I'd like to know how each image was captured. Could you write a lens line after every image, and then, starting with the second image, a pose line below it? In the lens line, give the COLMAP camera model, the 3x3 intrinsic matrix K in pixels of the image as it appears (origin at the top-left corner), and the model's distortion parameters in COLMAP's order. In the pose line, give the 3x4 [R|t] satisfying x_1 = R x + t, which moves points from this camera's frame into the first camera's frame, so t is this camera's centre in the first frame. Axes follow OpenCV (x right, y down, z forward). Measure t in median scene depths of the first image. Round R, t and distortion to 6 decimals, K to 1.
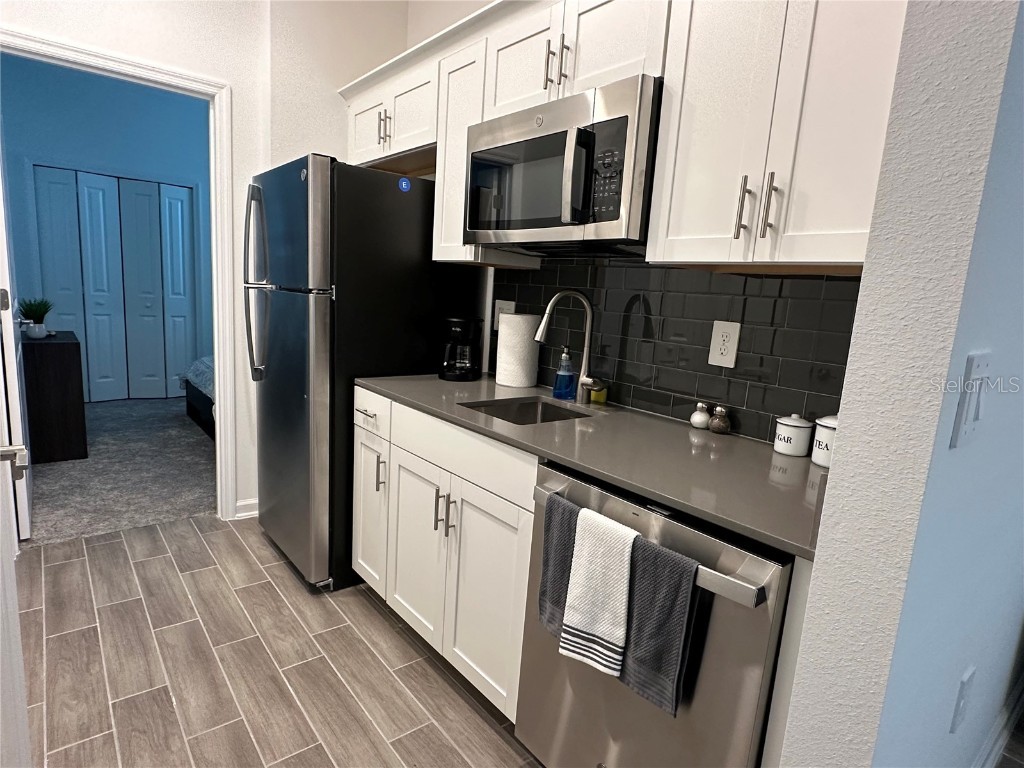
lens RADIAL K [[566.9, 0, 508.2], [0, 566.9, 390.9], [0, 0, 1]] dist [-0.005615, 0.002958]
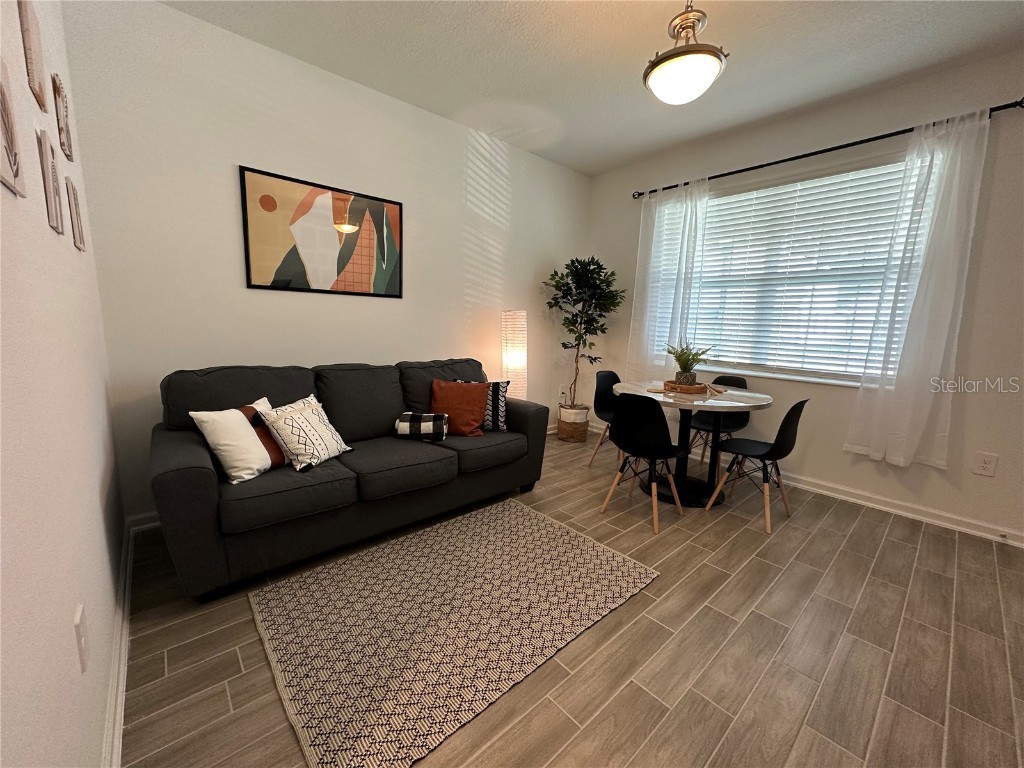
lens RADIAL K [[408.0, 0, 512.3], [0, 408.0, 383.8], [0, 0, 1]] dist [-0.001638, 0.000465]
pose [[-0.044875, -0.221629, 0.974098, 0.059368], [0.142740, 0.963653, 0.225828, 0.006825], [-0.988742, 0.149176, -0.011609, 0.062358]]
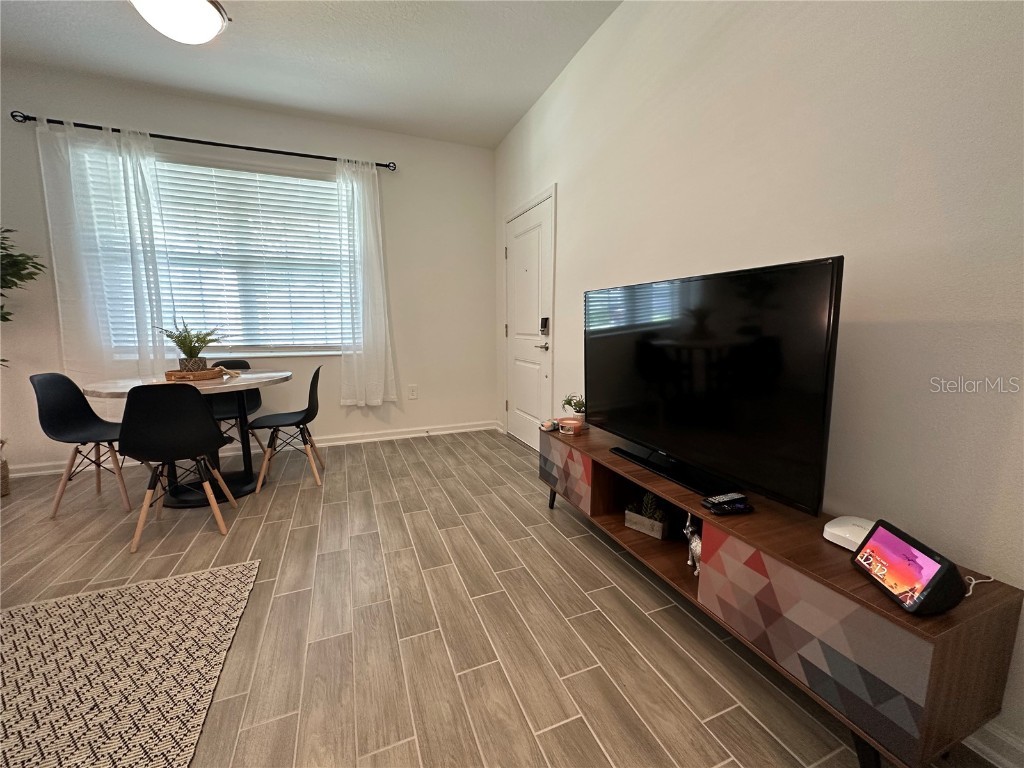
lens RADIAL K [[408.0, 0, 511.3], [0, 408.0, 384.3], [0, 0, 1]] dist [-0.001638, 0.000465]
pose [[-0.956683, -0.106480, 0.270959, 0.136567], [-0.013060, 0.945473, 0.325439, 0.030912], [-0.290837, 0.307803, -0.905909, 0.294071]]
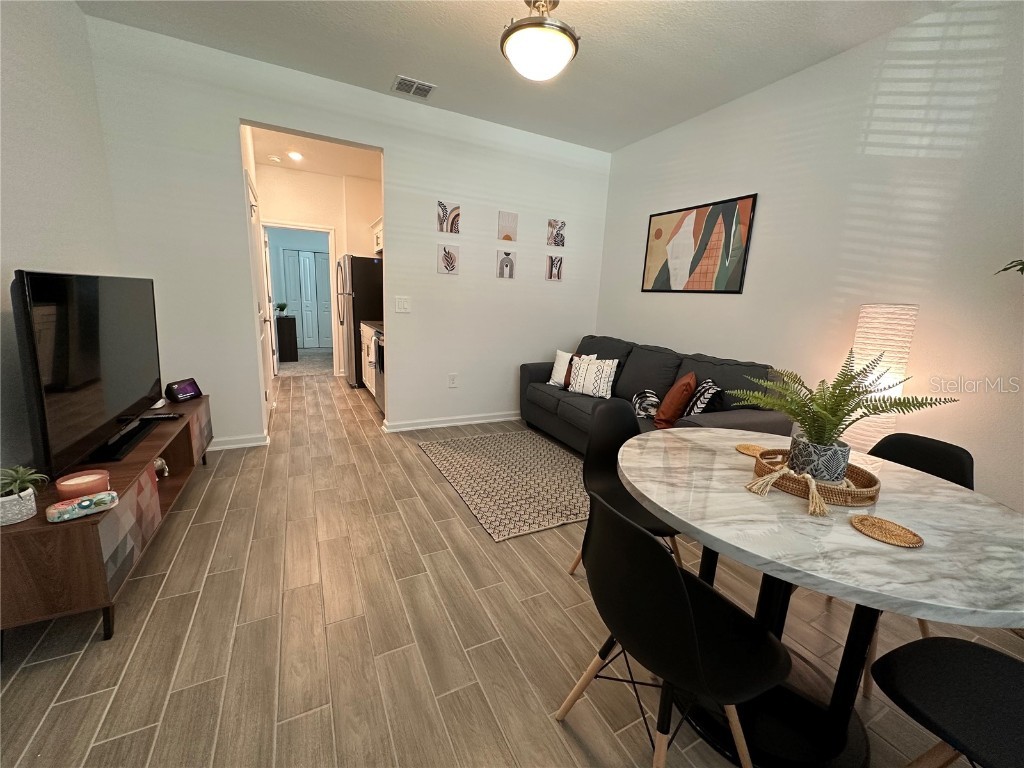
lens RADIAL K [[408.0, 0, 509.2], [0, 408.0, 385.1], [0, 0, 1]] dist [-0.001638, 0.000465]
pose [[0.978049, 0.022472, -0.207161, 1.036174], [-0.017992, 0.999562, 0.023487, 0.271044], [0.207598, -0.019244, 0.978025, -1.110596]]
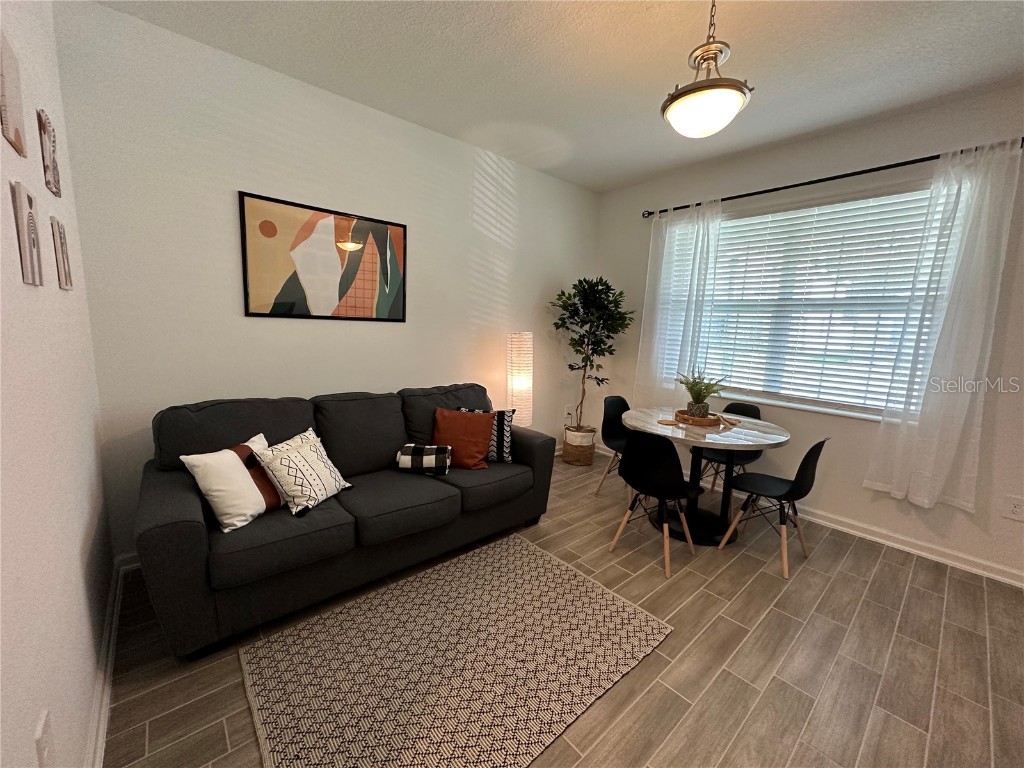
lens RADIAL K [[408.0, 0, 512.4], [0, 408.0, 383.5], [0, 0, 1]] dist [-0.001638, 0.000465]
pose [[-0.035966, -0.214835, 0.975988, 0.119431], [0.135168, 0.966599, 0.217750, -0.063744], [-0.990170, 0.139754, -0.005726, 0.059021]]
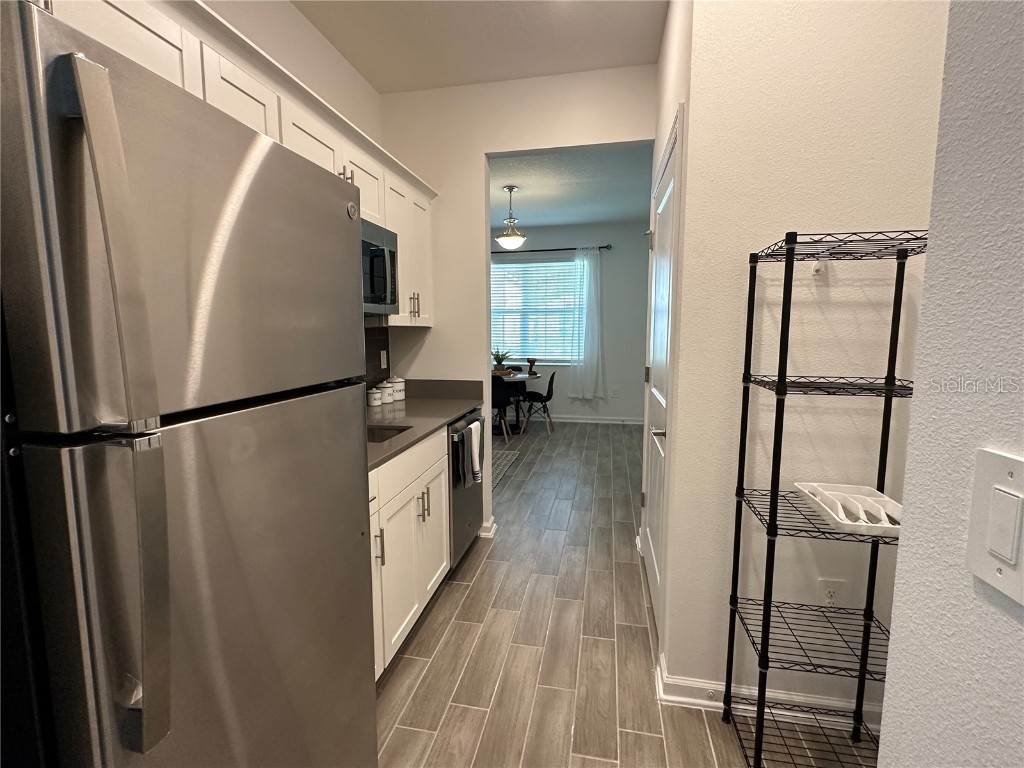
lens RADIAL K [[469.8, 0, 510.6], [0, 469.8, 385.3], [0, 0, 1]] dist [0.004377, 0.000145]
pose [[-0.632219, -0.152970, 0.759539, -0.824622], [0.096381, 0.957174, 0.272998, -0.279809], [-0.768772, 0.245799, -0.590401, 1.089228]]
